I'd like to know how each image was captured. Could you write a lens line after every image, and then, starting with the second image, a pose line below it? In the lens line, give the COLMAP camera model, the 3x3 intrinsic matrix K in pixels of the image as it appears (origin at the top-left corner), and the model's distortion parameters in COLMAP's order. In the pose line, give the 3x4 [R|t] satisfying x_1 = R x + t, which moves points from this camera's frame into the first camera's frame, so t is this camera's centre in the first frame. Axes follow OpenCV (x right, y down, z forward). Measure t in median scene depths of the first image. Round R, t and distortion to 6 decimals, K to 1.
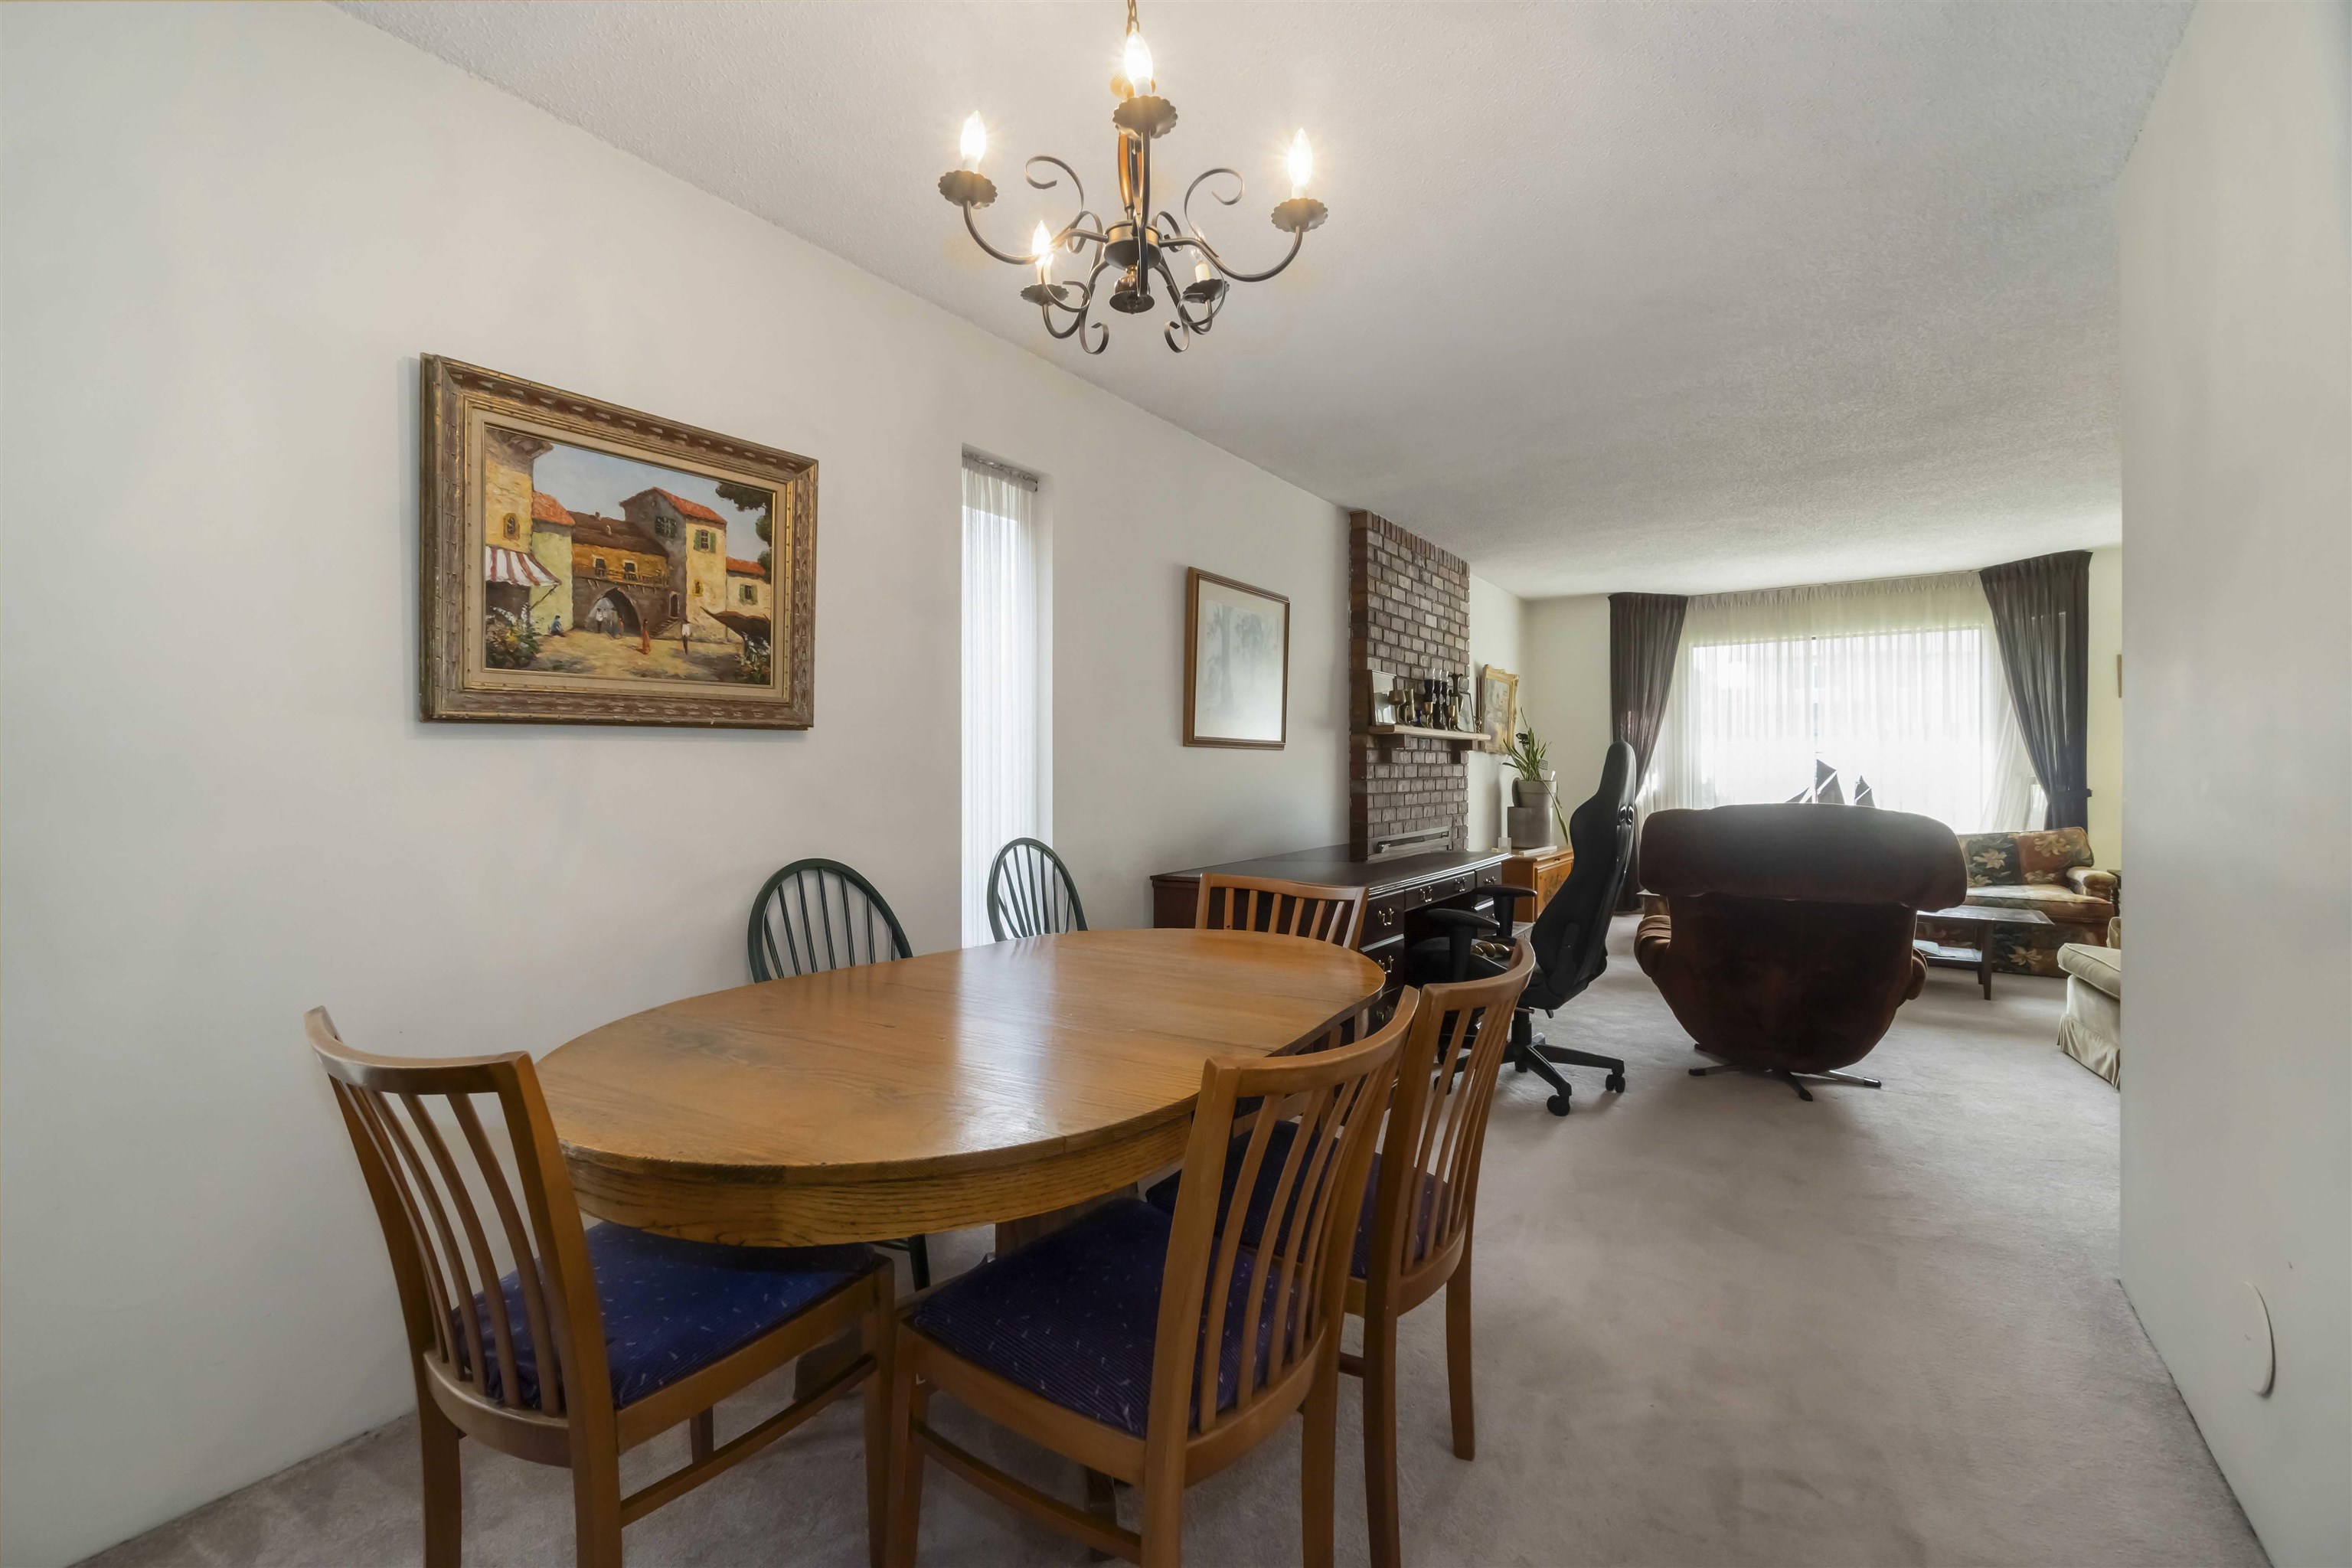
lens RADIAL K [[1023.6, 0, 1163.9], [0, 1023.6, 758.2], [0, 0, 1]] dist [-0.001572, 0.000027]
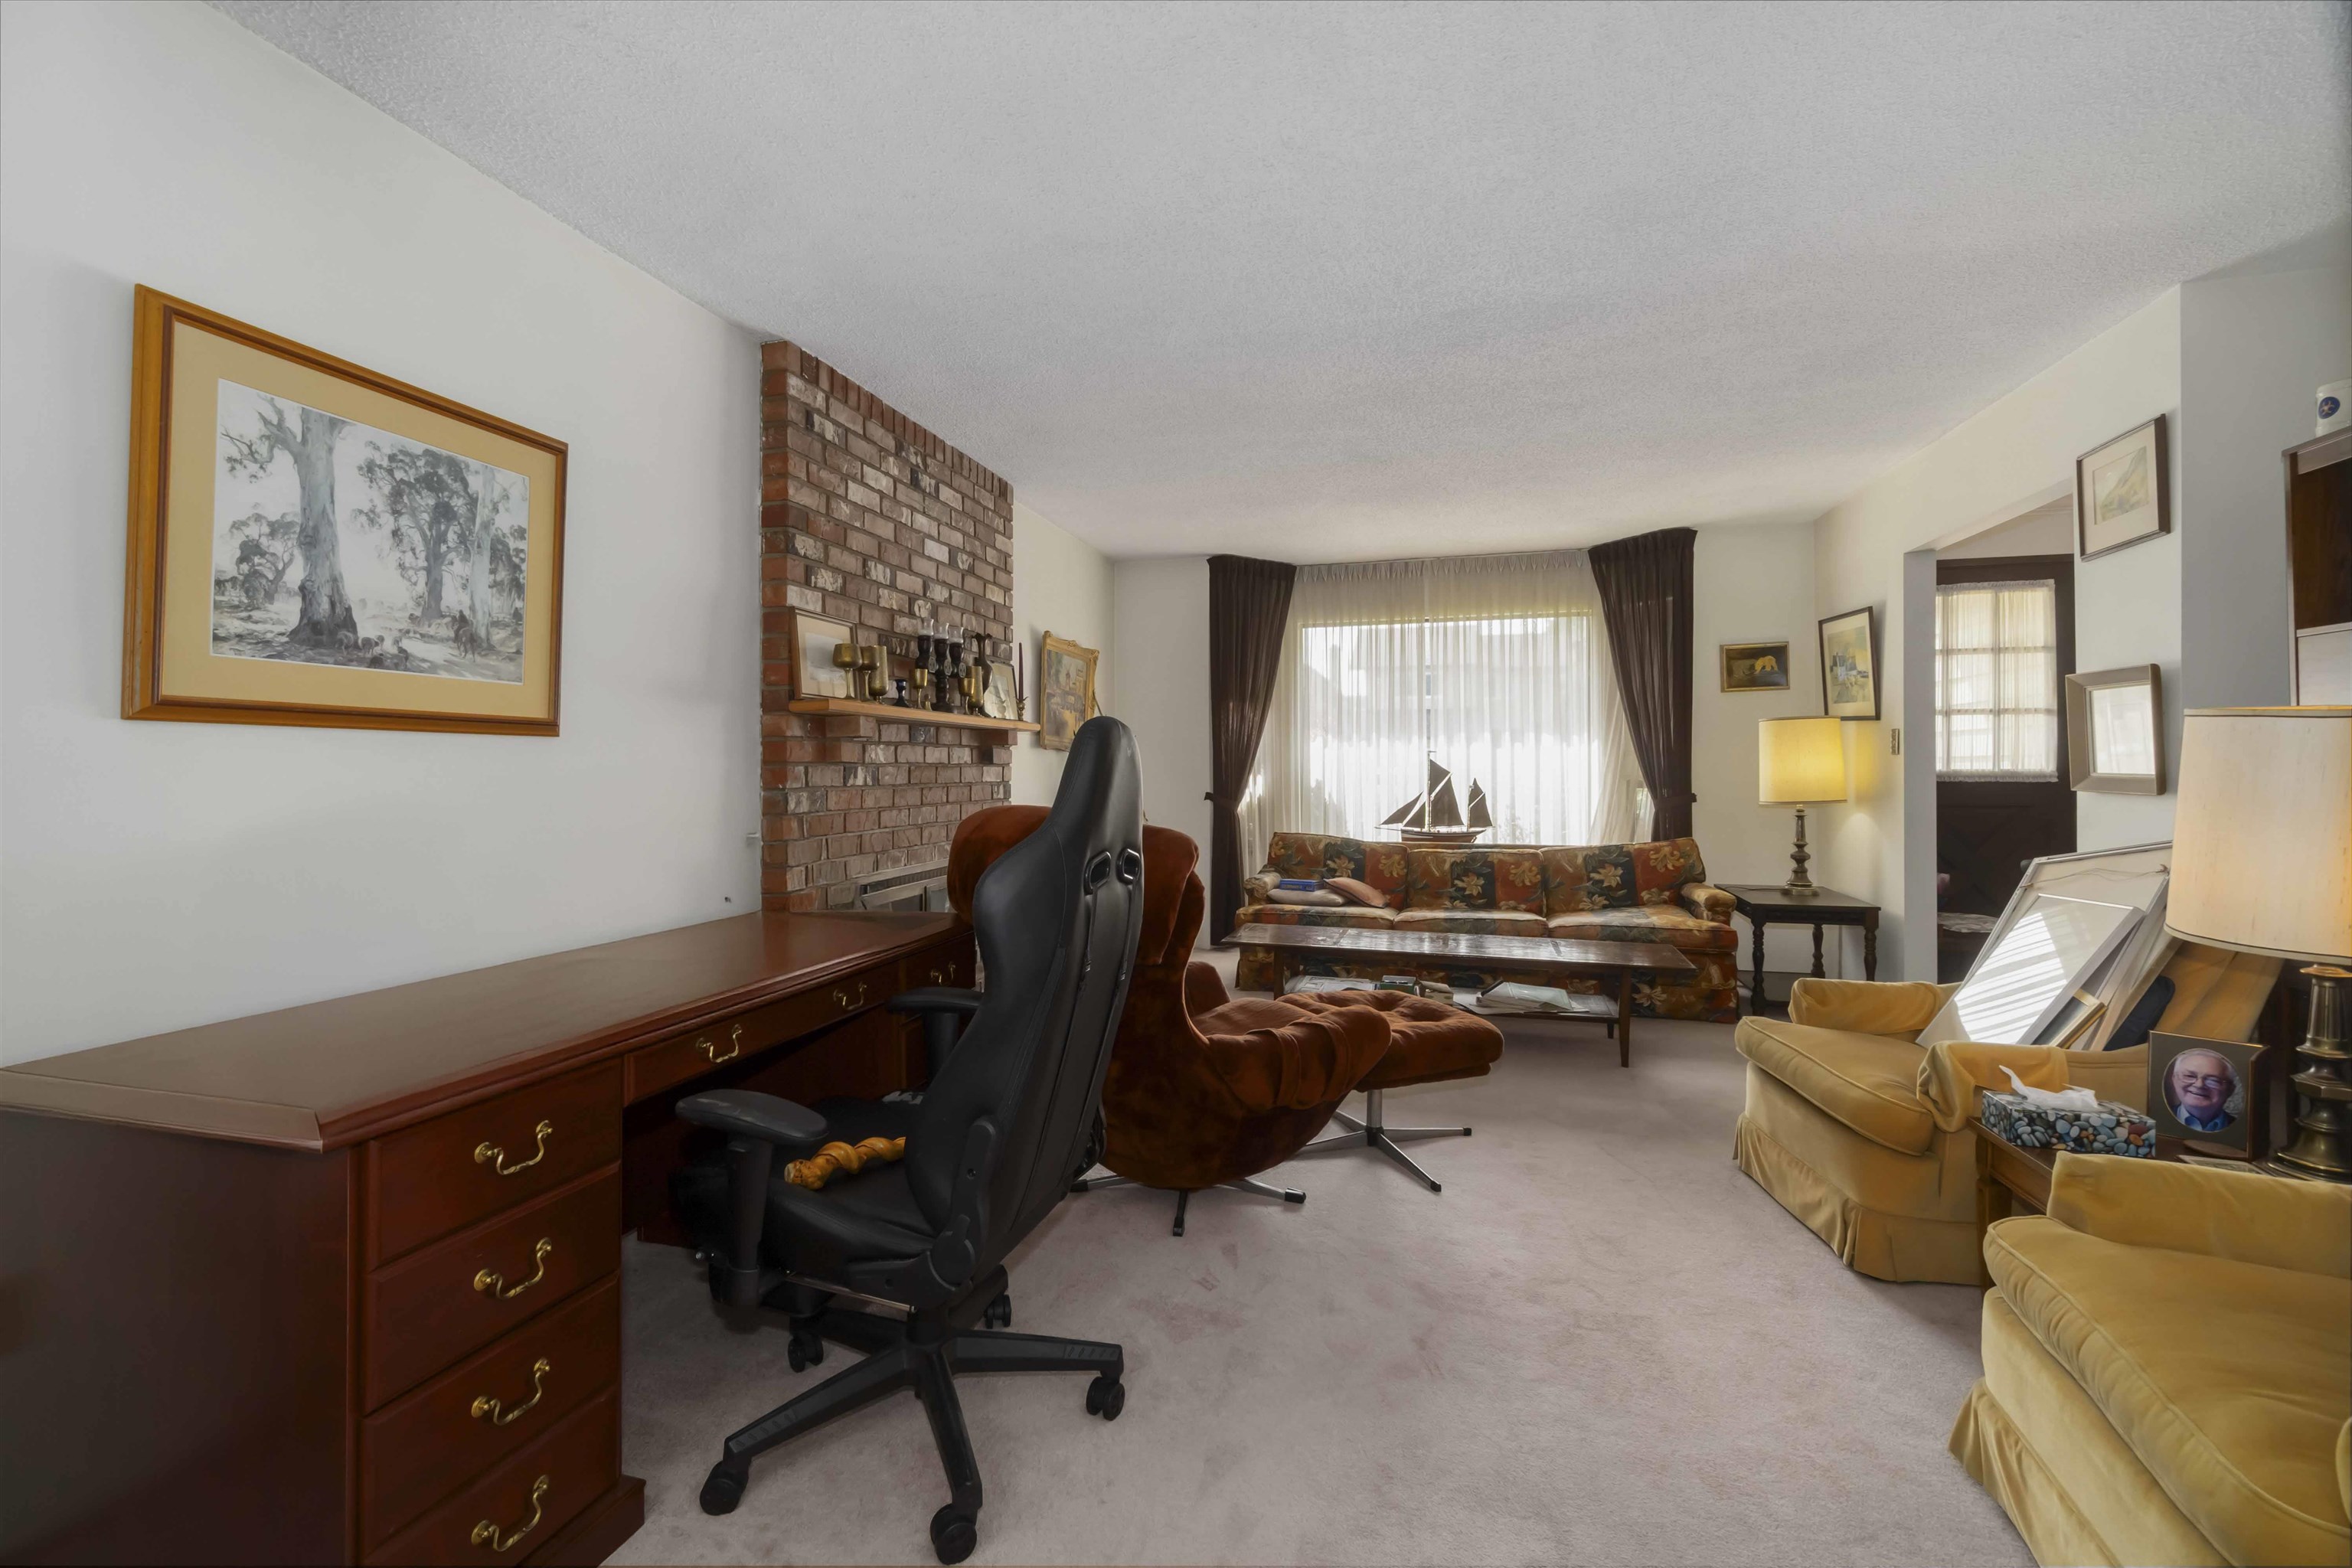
lens RADIAL K [[1023.6, 0, 1163.9], [0, 1023.6, 758.2], [0, 0, 1]] dist [-0.001572, 0.000027]
pose [[0.948065, 0.003682, 0.318056, 0.209099], [-0.003410, 0.999993, -0.001414, 0.002356], [-0.318059, 0.000256, 0.948071, 0.349390]]
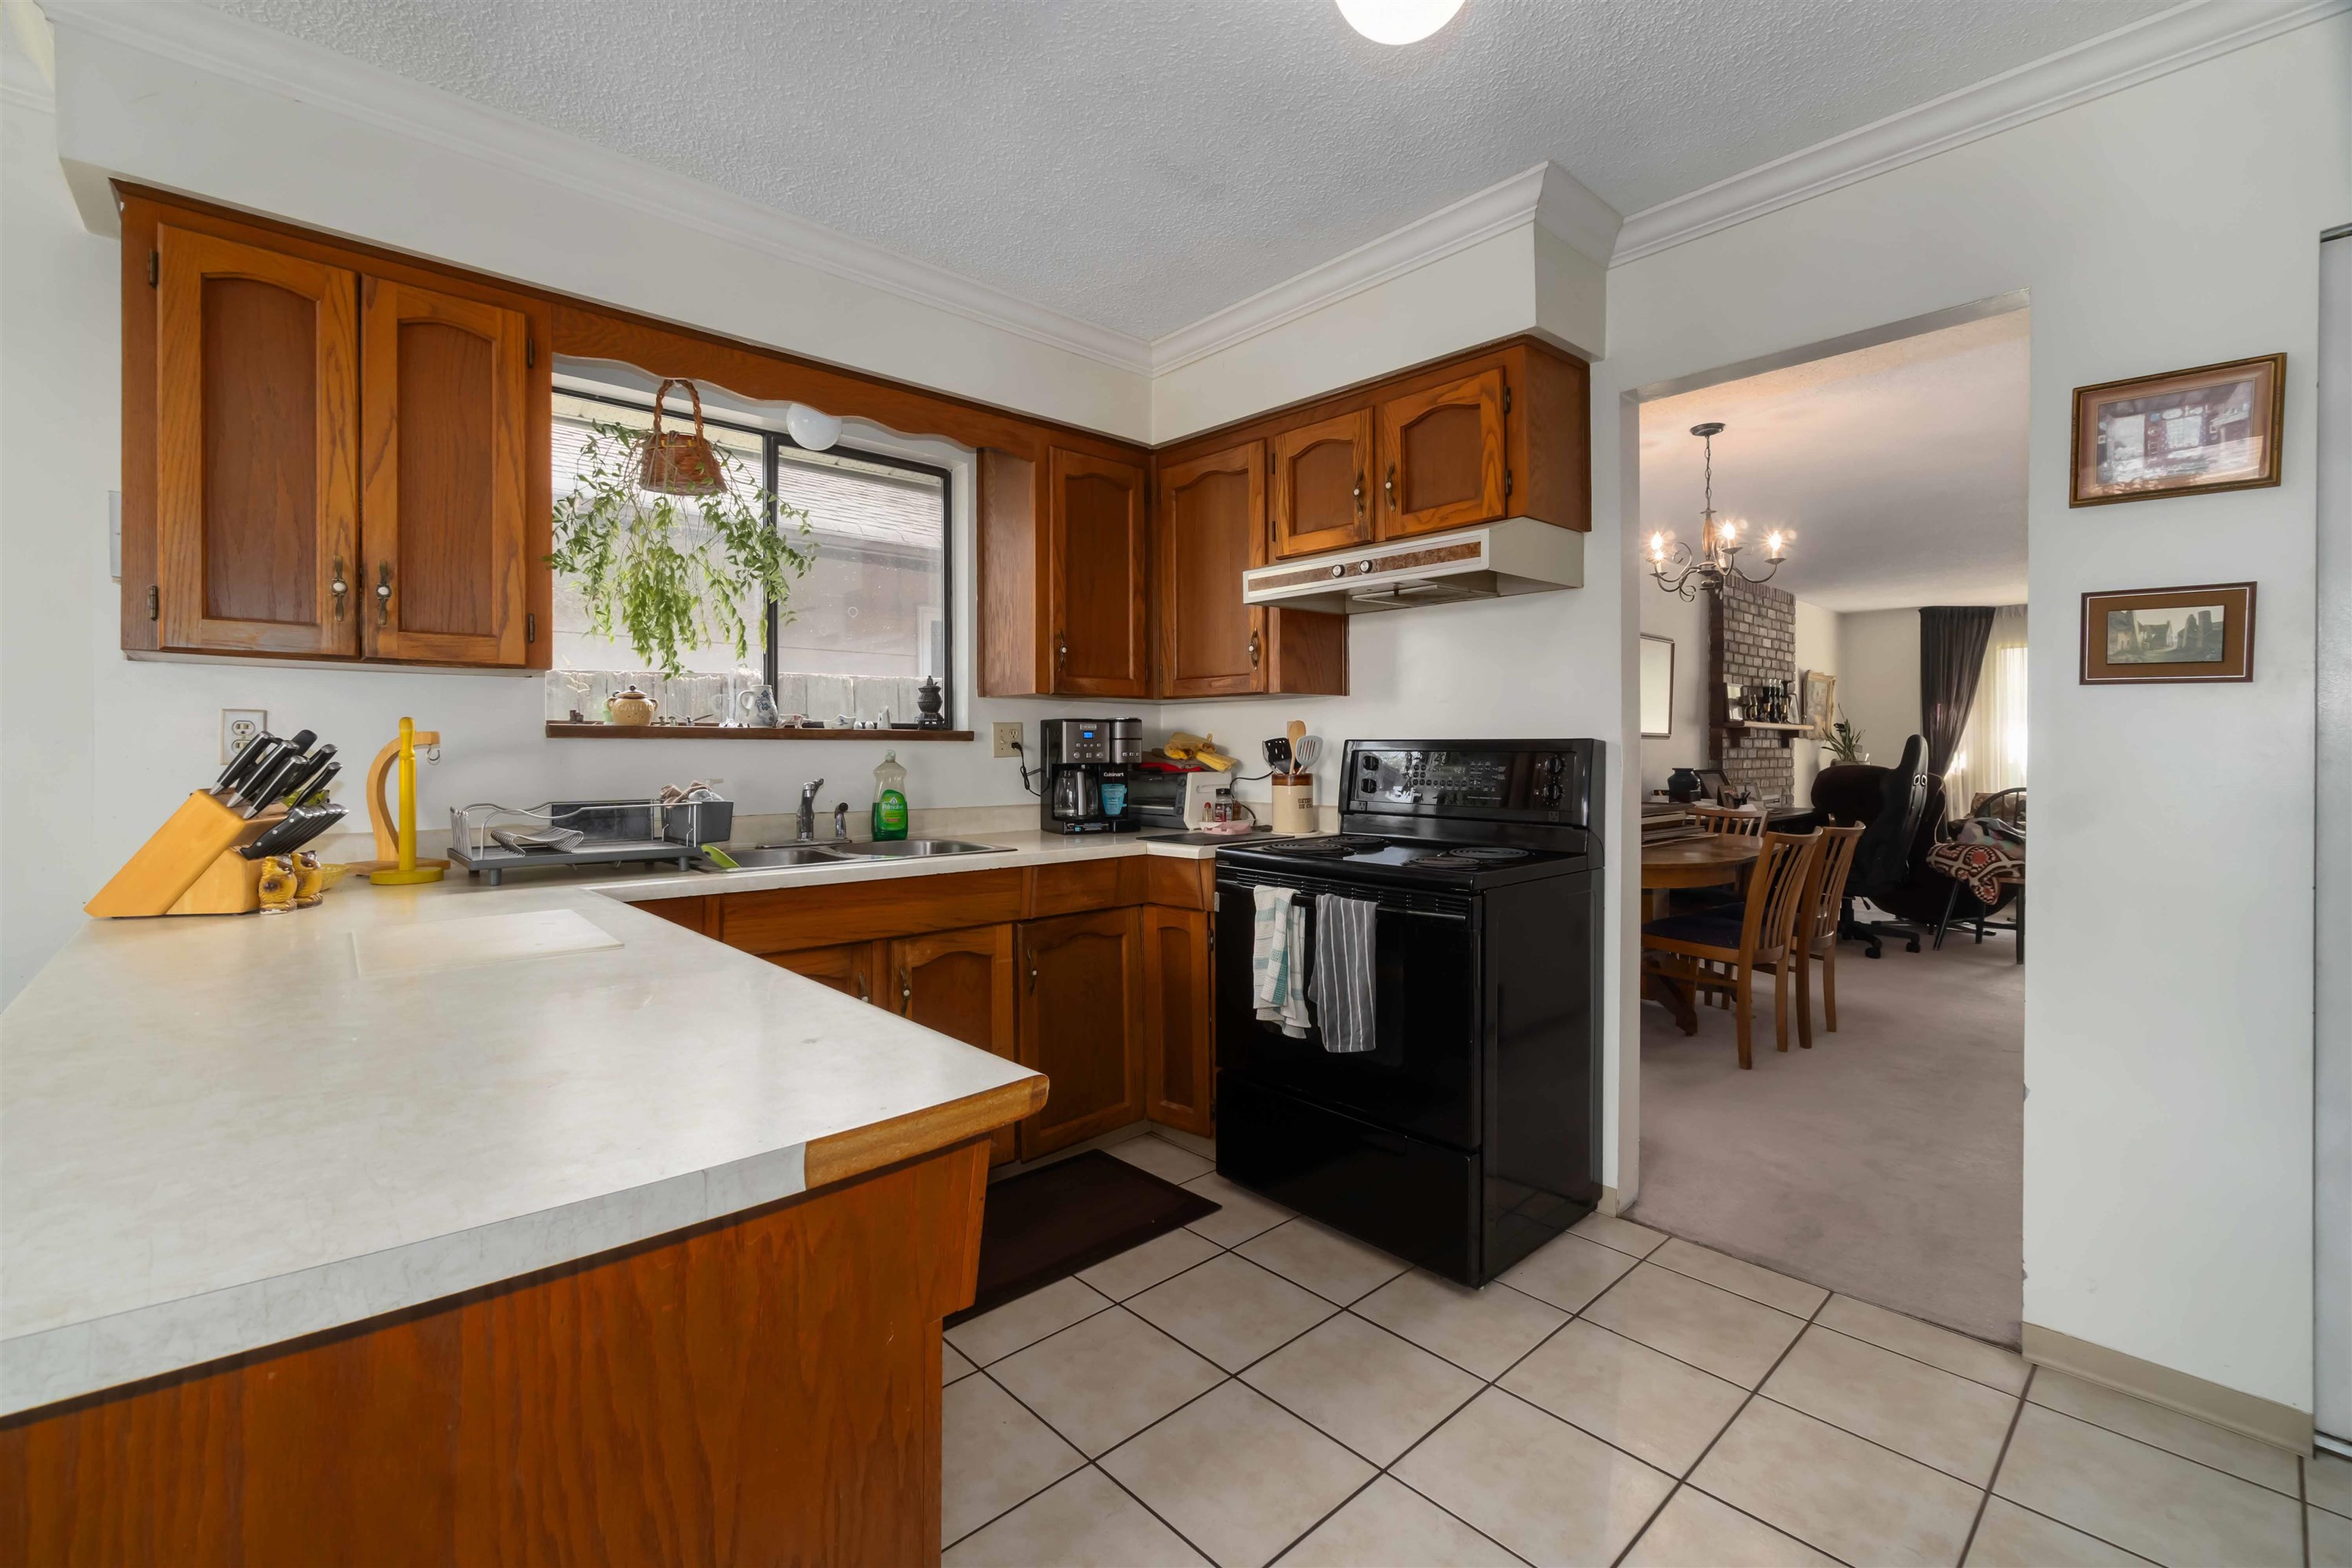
lens RADIAL K [[1014.7, 0, 1170.7], [0, 1014.7, 748.9], [0, 0, 1]] dist [-0.002005, -0.000377]
pose [[0.972447, 0.000714, -0.233124, -0.215773], [0.001350, 0.999961, 0.008692, -0.006733], [0.233121, -0.008767, 0.972408, -0.548744]]
